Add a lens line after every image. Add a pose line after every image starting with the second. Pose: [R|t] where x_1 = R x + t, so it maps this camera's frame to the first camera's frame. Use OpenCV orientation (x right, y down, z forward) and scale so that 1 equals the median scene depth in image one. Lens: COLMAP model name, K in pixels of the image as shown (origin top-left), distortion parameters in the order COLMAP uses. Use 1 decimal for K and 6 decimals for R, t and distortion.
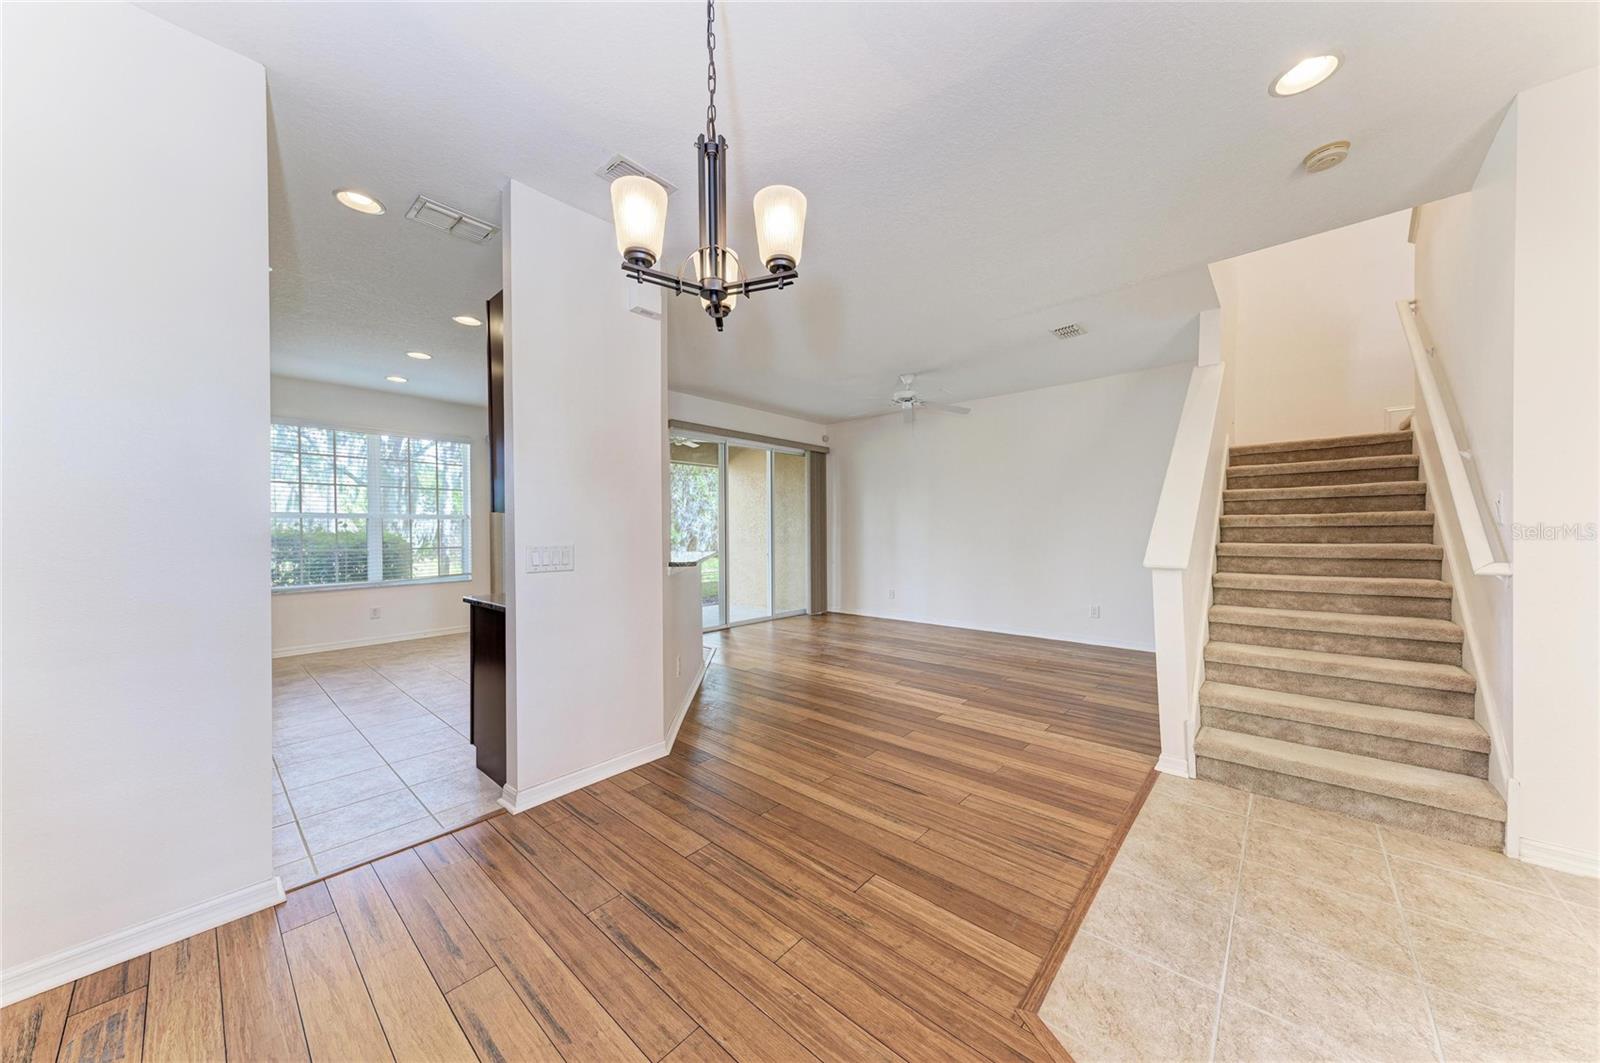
lens RADIAL K [[539.4, 0, 800.8], [0, 539.4, 533.7], [0, 0, 1]] dist [0.026750, -0.005743]
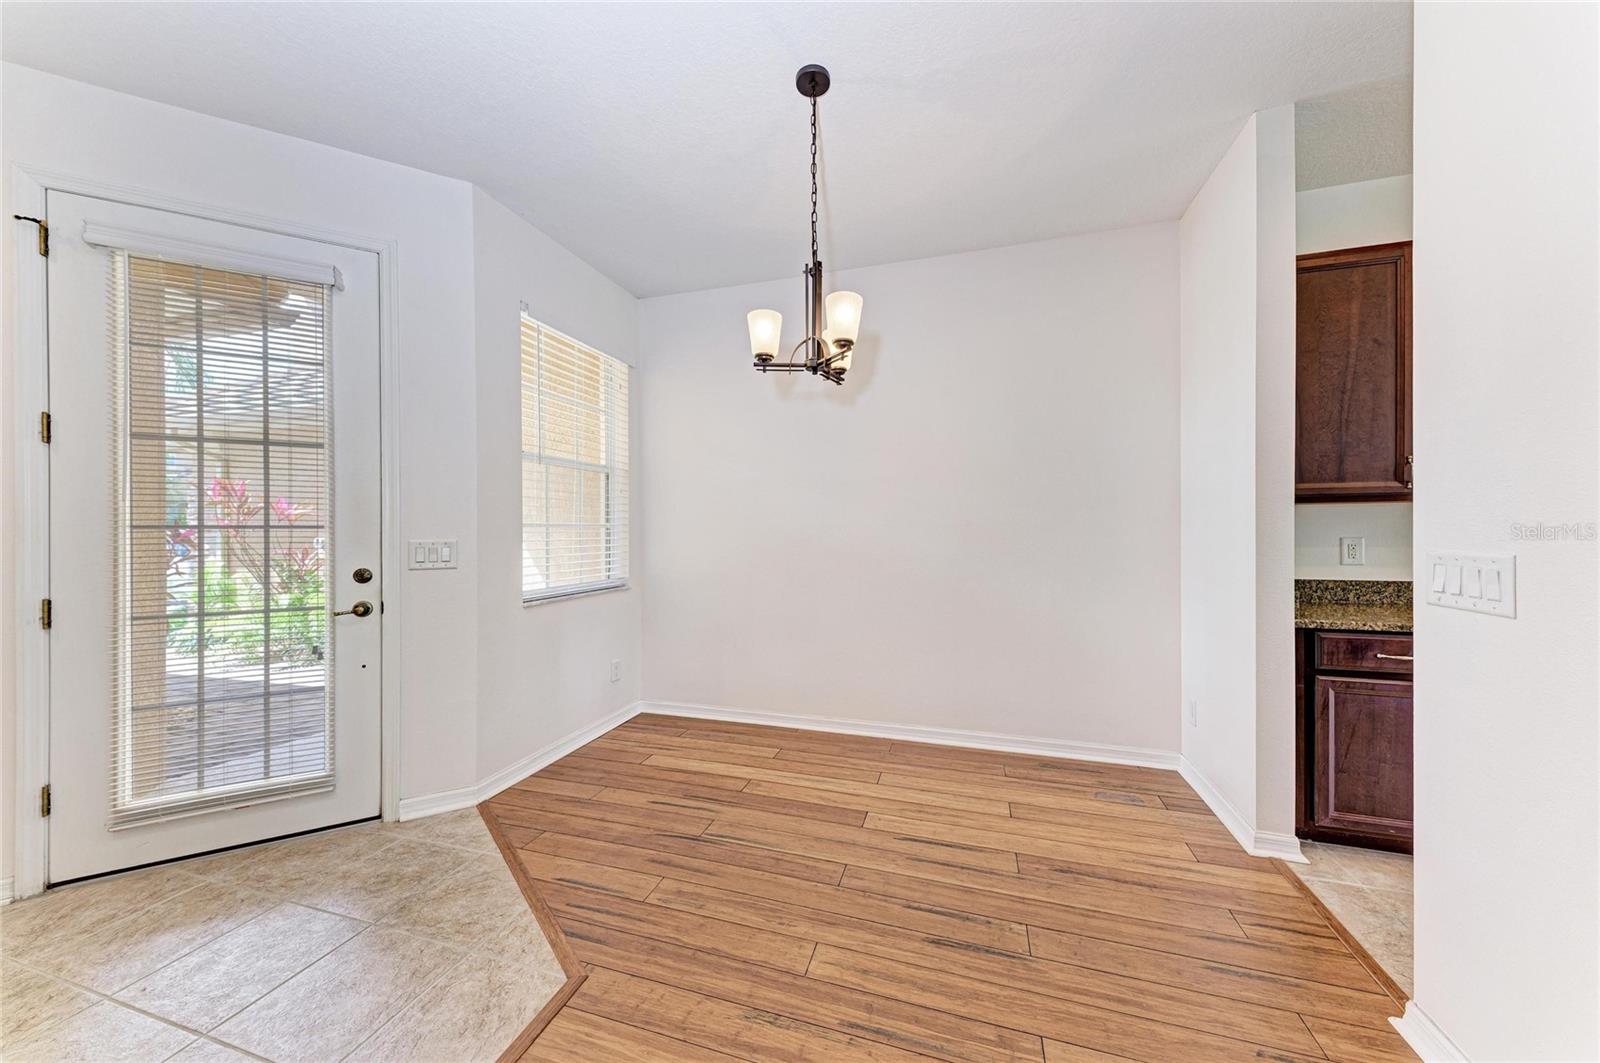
lens RADIAL K [[545.4, 0, 803.7], [0, 545.4, 528.1], [0, 0, 1]] dist [0.026393, -0.004952]
pose [[-0.907742, 0.013021, -0.419328, 0.164123], [0.010274, 0.999908, 0.008809, -0.005664], [0.419404, 0.003688, -0.907792, 0.785581]]
